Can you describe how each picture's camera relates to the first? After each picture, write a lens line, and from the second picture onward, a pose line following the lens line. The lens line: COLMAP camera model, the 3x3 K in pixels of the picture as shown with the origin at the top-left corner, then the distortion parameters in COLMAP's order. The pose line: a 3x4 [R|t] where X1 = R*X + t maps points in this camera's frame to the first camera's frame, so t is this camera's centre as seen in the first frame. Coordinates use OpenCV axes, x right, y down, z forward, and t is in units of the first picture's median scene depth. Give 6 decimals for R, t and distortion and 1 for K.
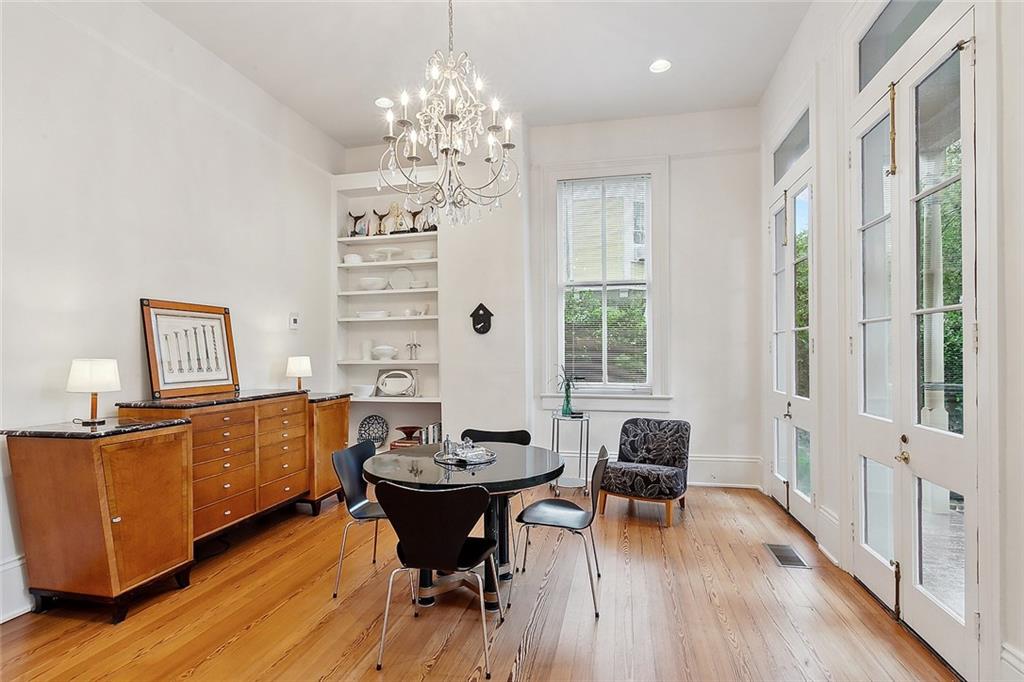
lens RADIAL K [[512.5, 0, 508.8], [0, 512.5, 350.9], [0, 0, 1]] dist [-0.009405, 0.001925]
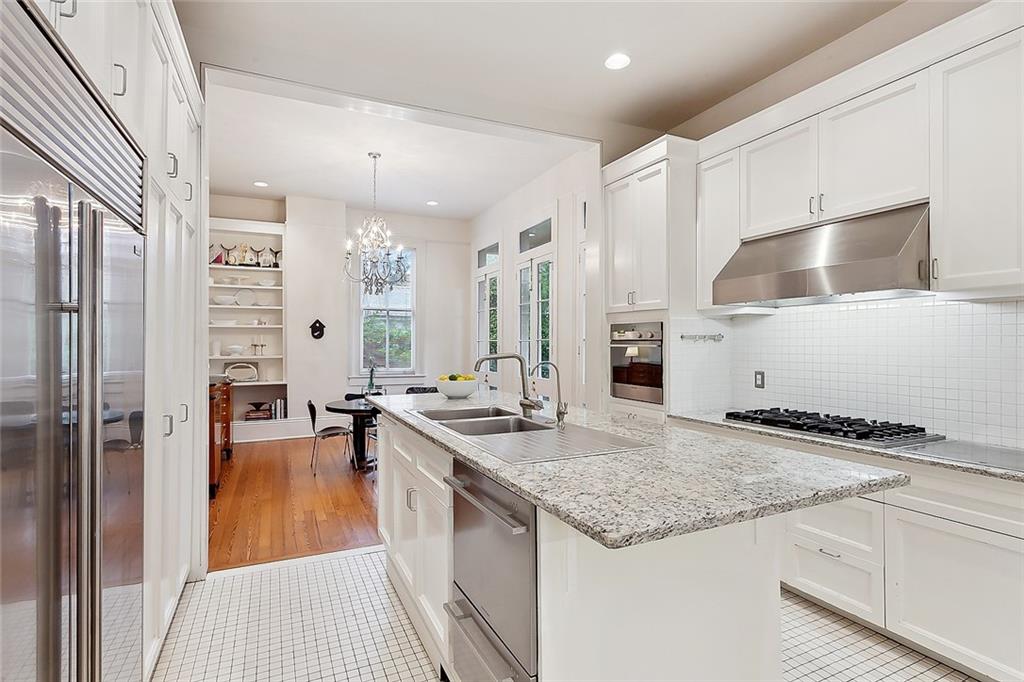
lens RADIAL K [[496.5, 0, 506.8], [0, 496.5, 340.5], [0, 0, 1]] dist [0.002194, -0.000229]
pose [[0.799904, 0.008789, 0.600064, -0.488967], [-0.008572, 0.999958, -0.003219, -0.027443], [-0.600067, -0.002569, 0.799946, -0.546300]]
